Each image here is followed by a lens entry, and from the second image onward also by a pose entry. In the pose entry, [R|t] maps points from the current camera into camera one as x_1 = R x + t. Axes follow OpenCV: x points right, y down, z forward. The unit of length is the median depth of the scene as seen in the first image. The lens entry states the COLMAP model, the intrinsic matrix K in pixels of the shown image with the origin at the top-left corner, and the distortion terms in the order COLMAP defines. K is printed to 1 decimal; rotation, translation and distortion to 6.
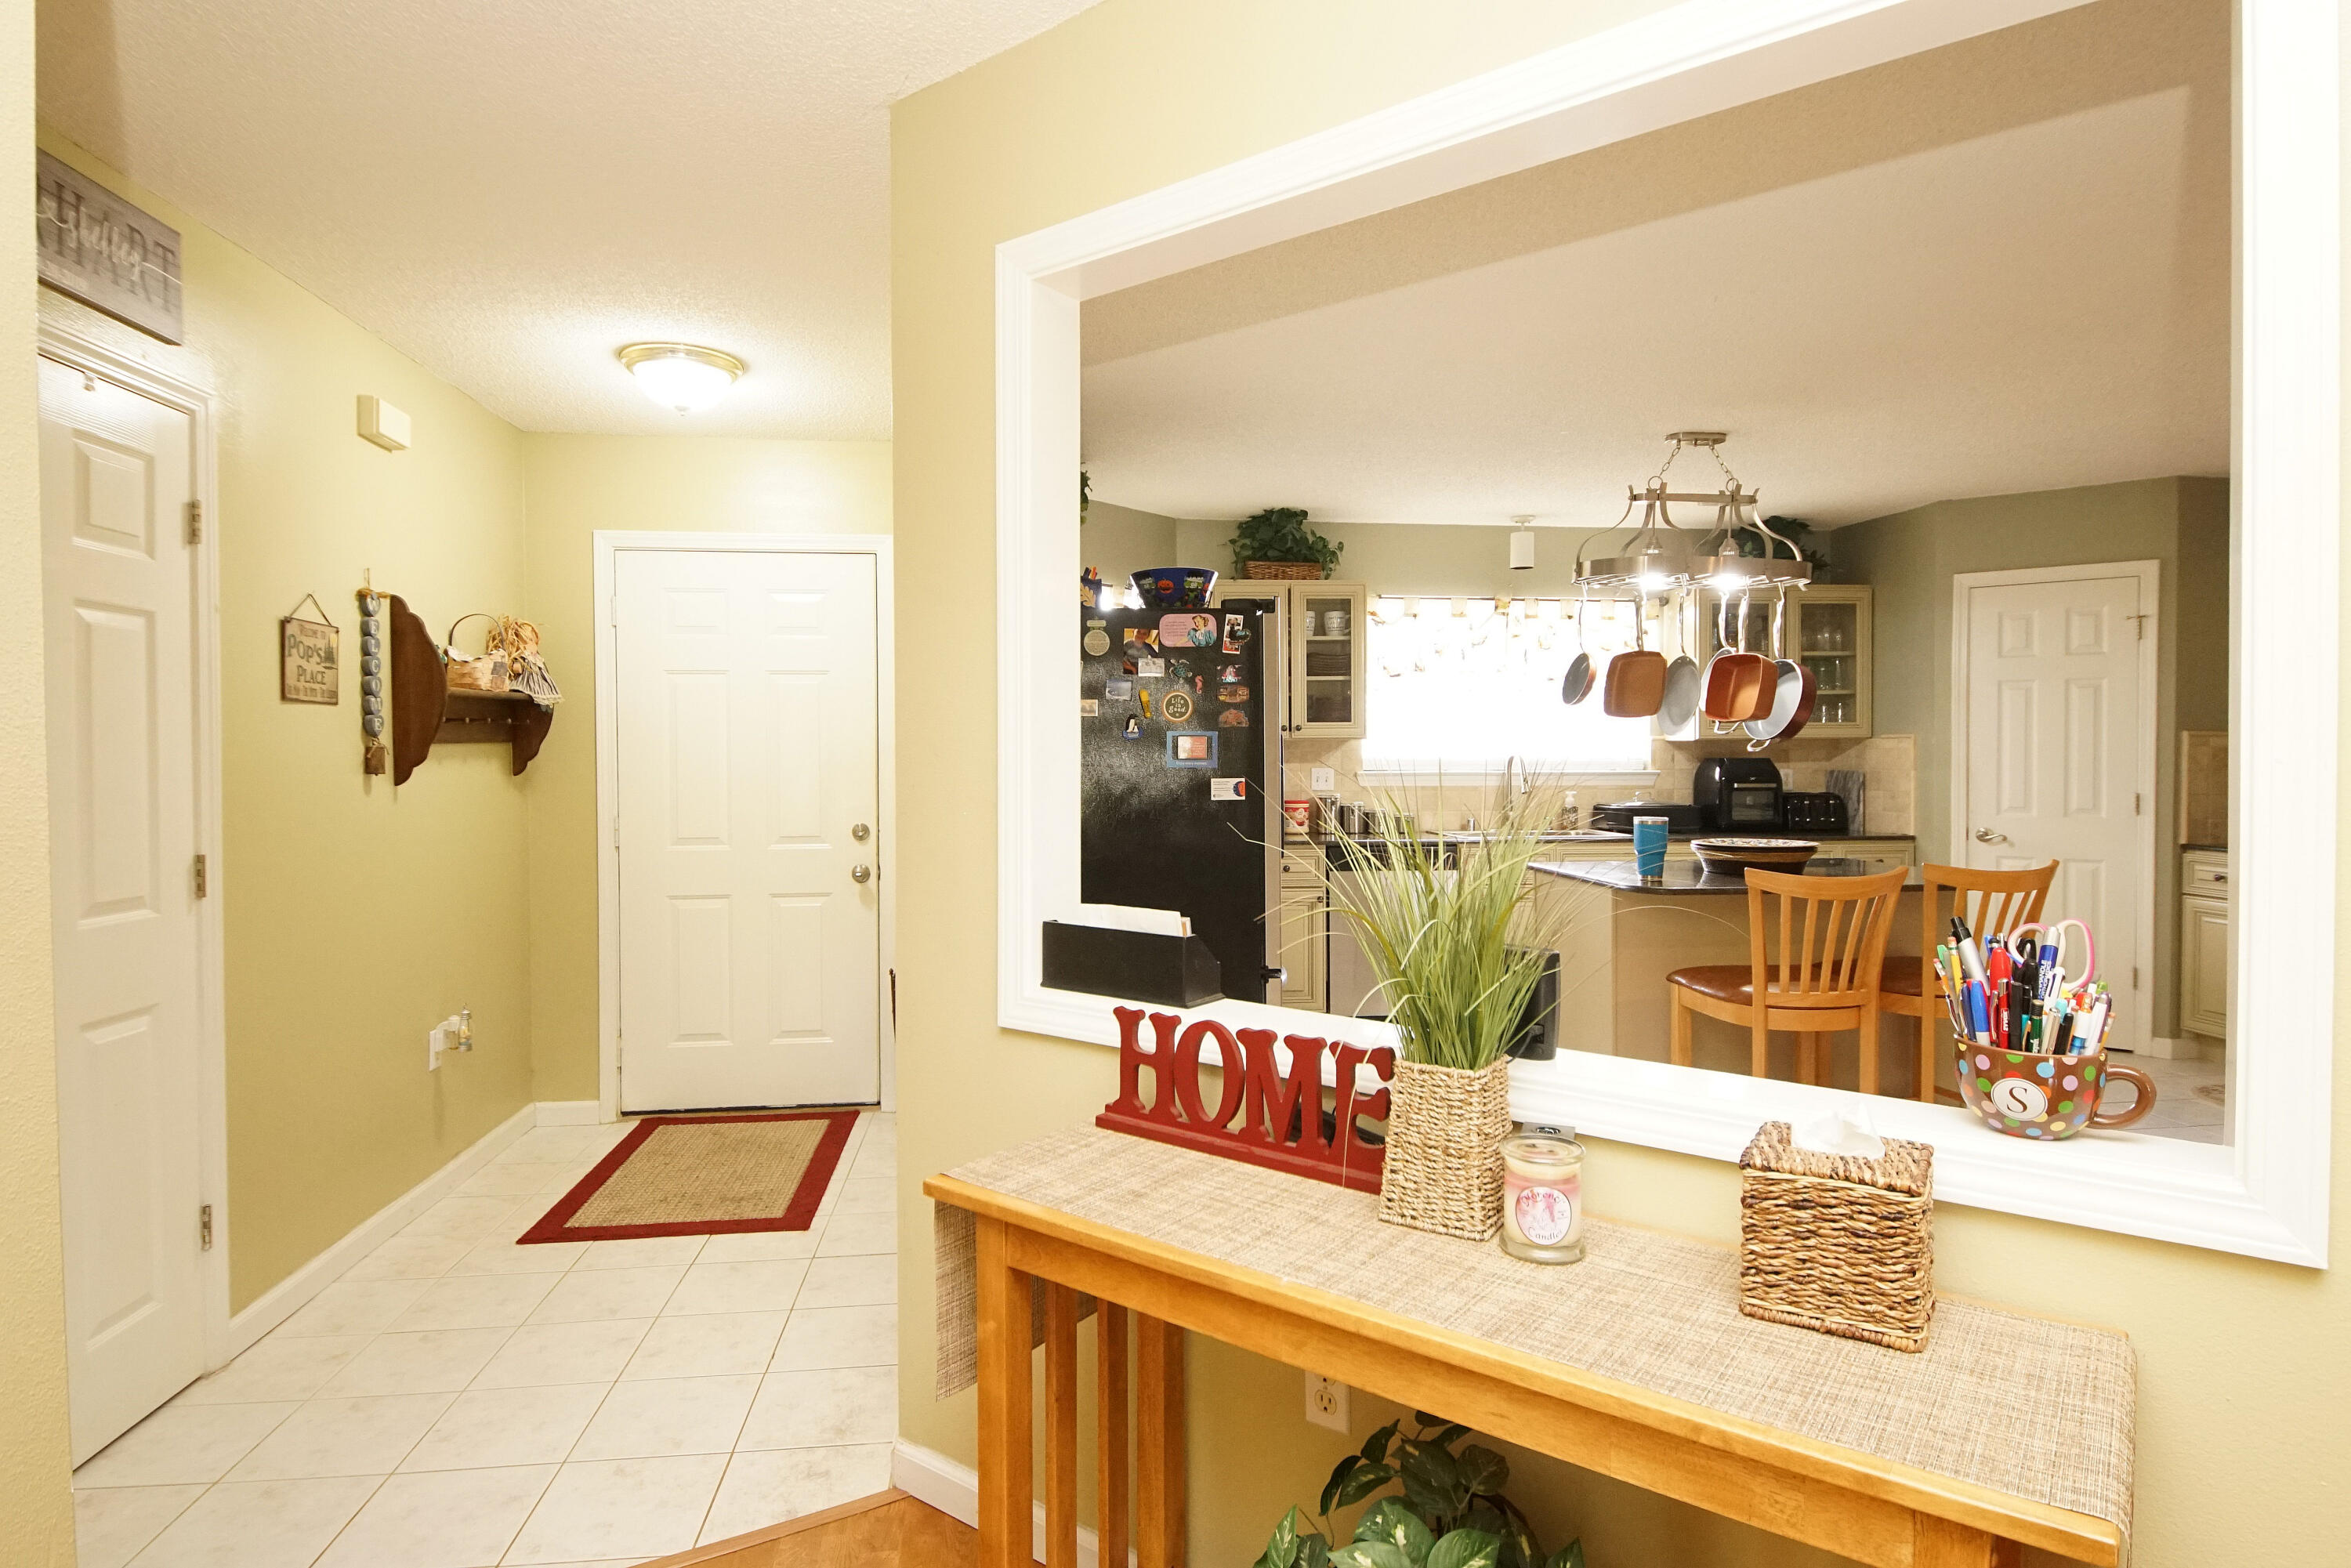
lens RADIAL K [[1275.1, 0, 1174.5], [0, 1275.1, 763.7], [0, 0, 1]] dist [0.007699, -0.011711]
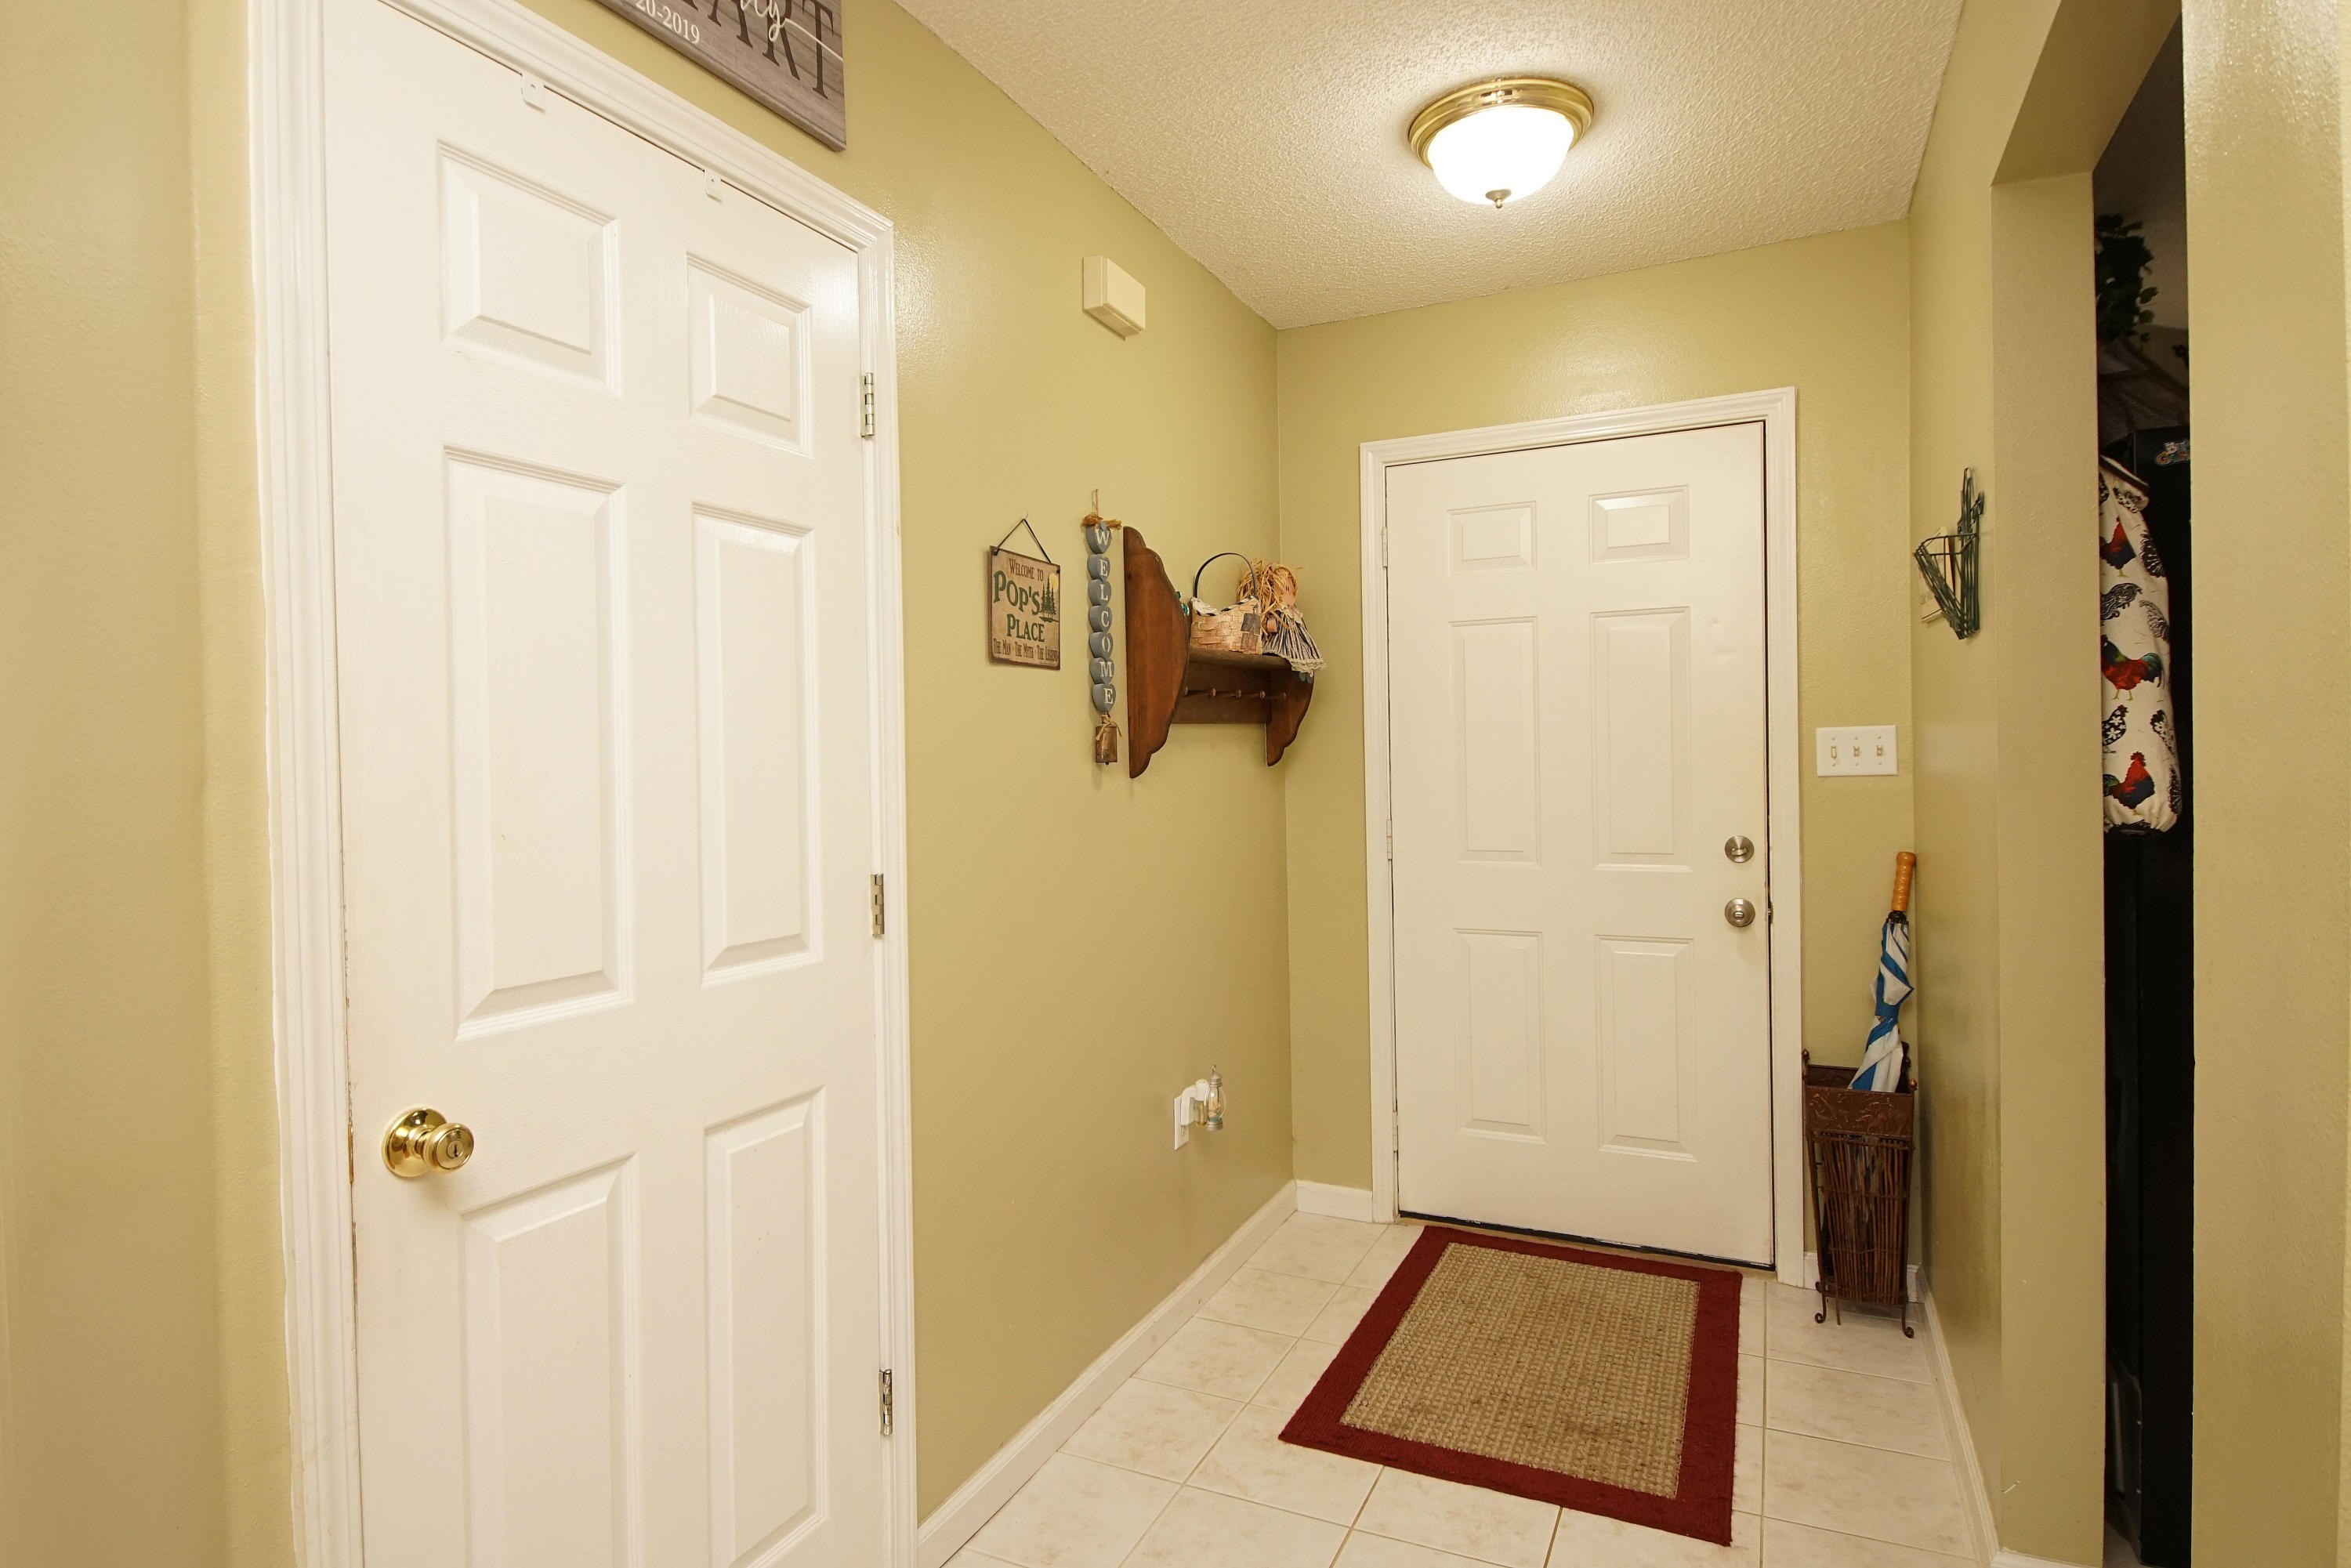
lens RADIAL K [[1275.1, 0, 1170.3], [0, 1275.1, 772.2], [0, 0, 1]] dist [0.007699, -0.011711]
pose [[0.851643, -0.000423, -0.524123, -0.190205], [0.007383, 0.999910, 0.011190, 0.005552], [0.524071, -0.013399, 0.851569, 0.361463]]
